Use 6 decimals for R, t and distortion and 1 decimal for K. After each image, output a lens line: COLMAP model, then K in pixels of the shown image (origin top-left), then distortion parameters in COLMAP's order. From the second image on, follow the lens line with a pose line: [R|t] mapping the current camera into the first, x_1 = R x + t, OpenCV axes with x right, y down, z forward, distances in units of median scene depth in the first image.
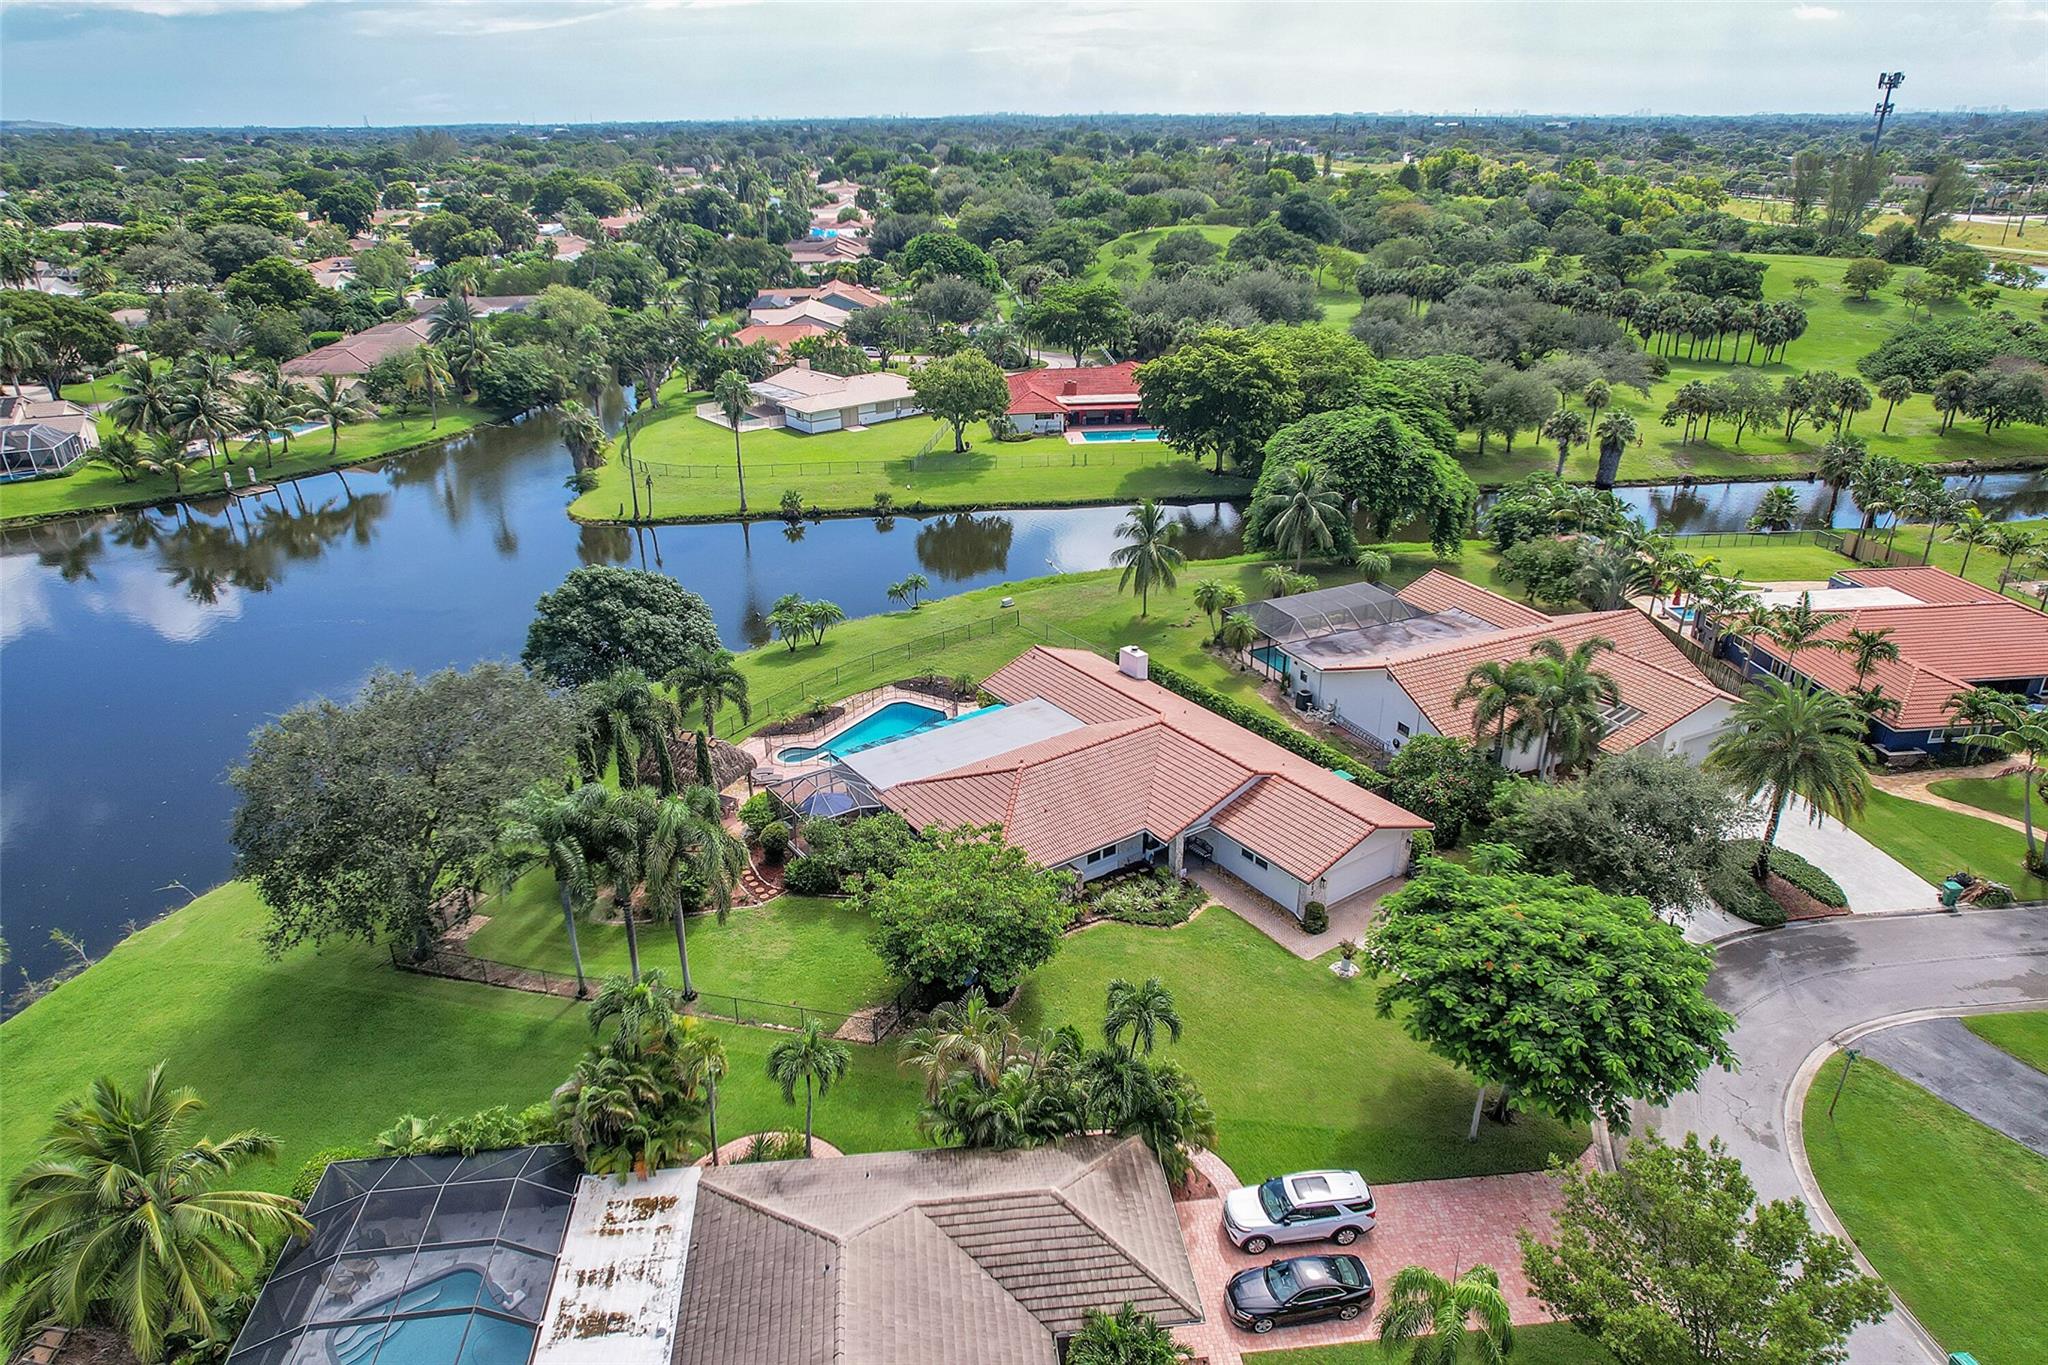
lens RADIAL K [[1279.8, 0, 1027.2], [0, 1279.8, 682.9], [0, 0, 1]] dist [-0.021122, 0.003352]
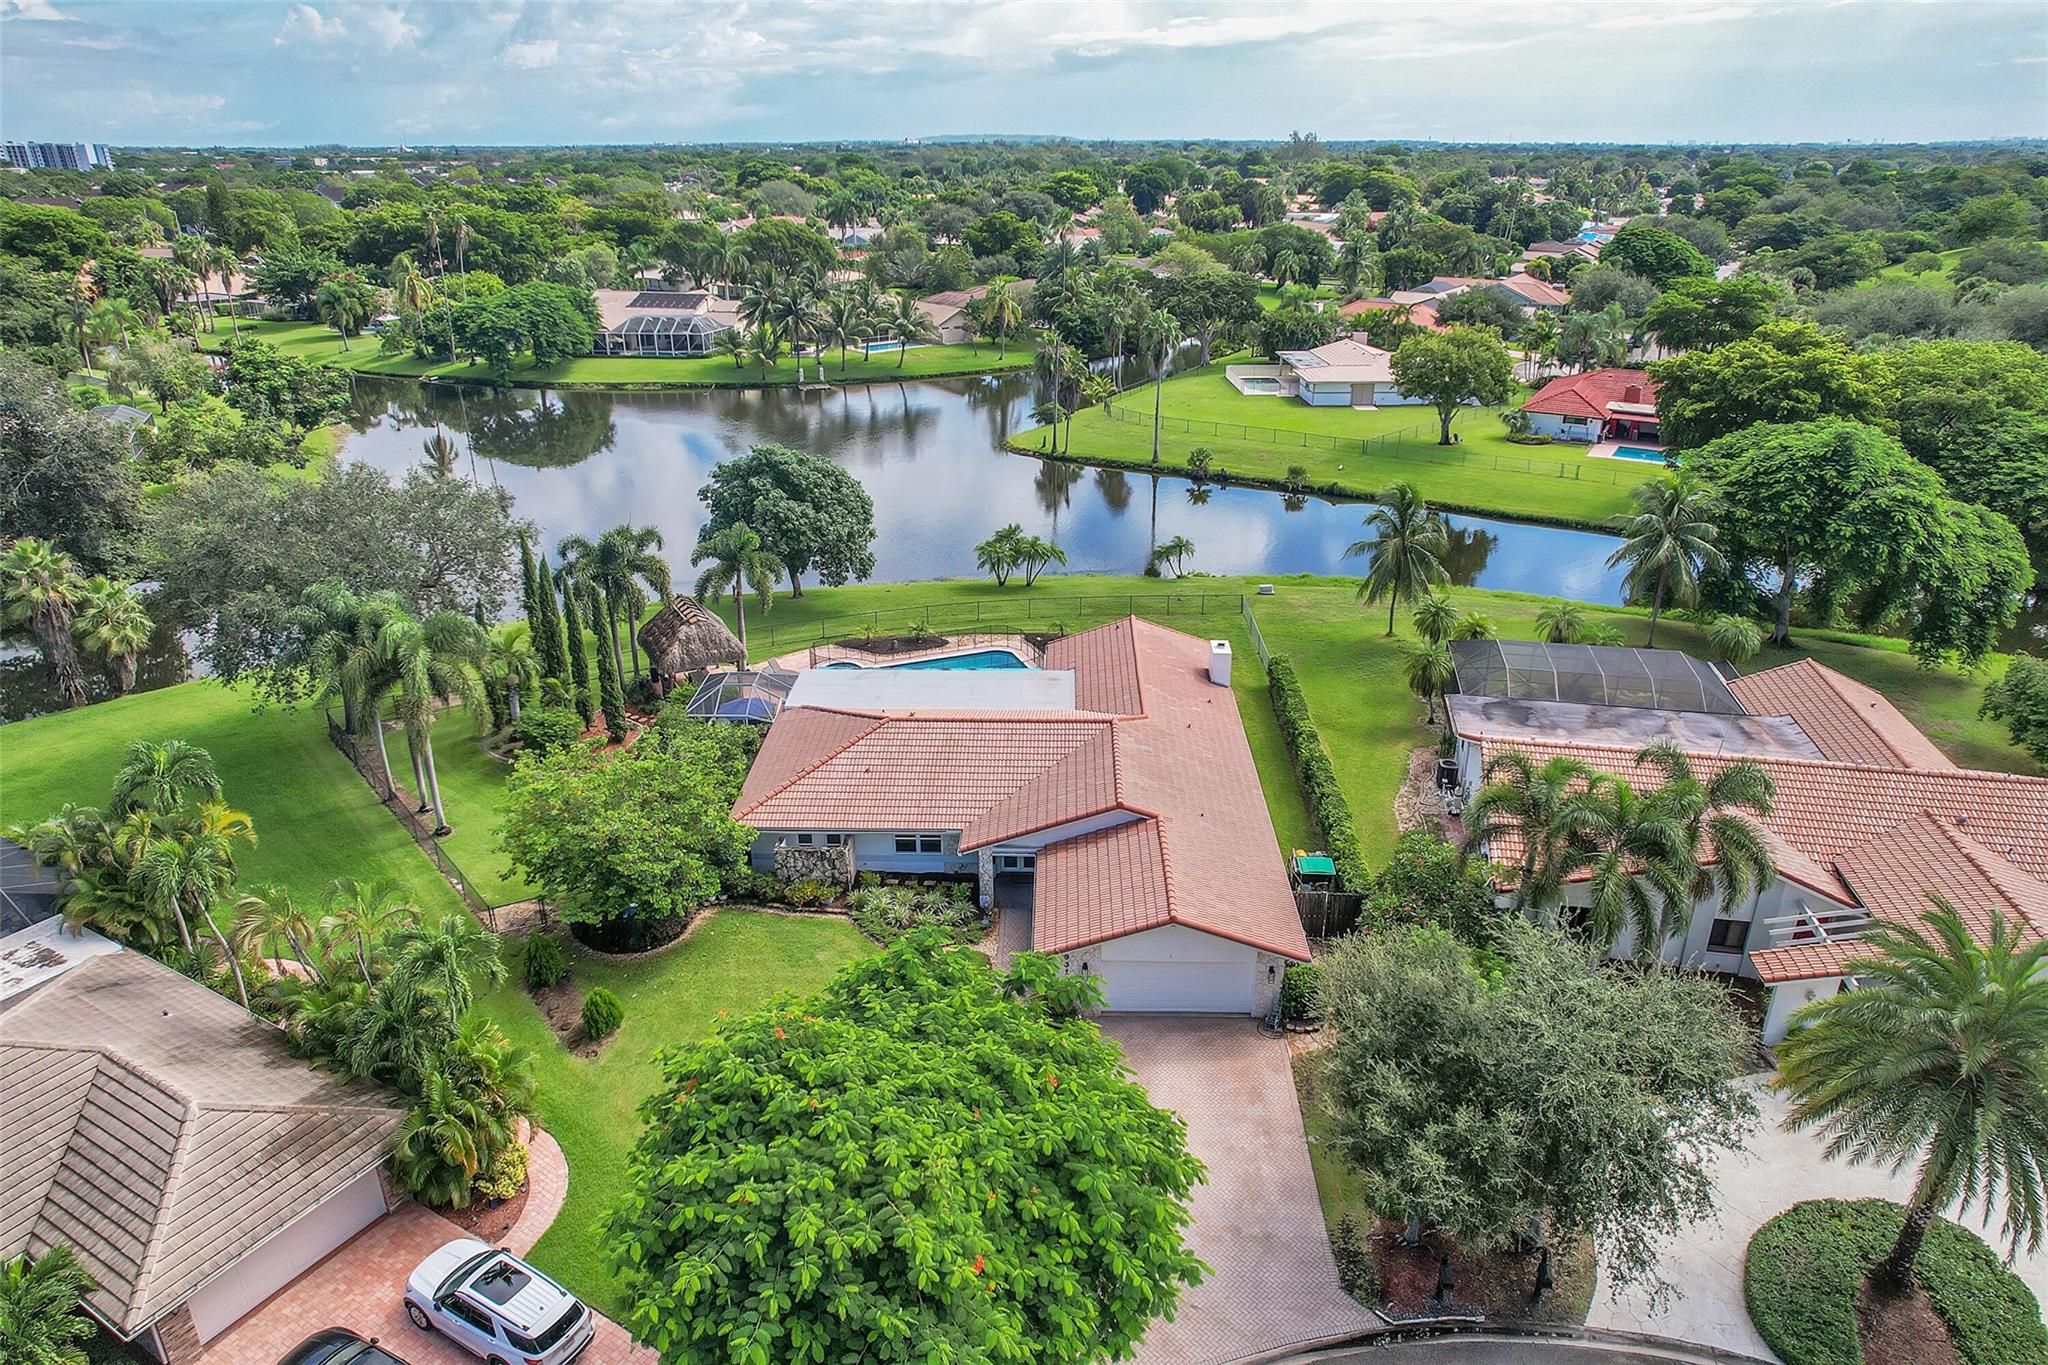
lens RADIAL K [[1279.8, 0, 1024.7], [0, 1279.8, 682.2], [0, 0, 1]] dist [-0.021122, 0.003352]
pose [[0.810355, 0.239424, -0.534790, 0.240708], [-0.244193, 0.967665, 0.063200, -0.014295], [0.532630, 0.079378, 0.842618, 0.168065]]
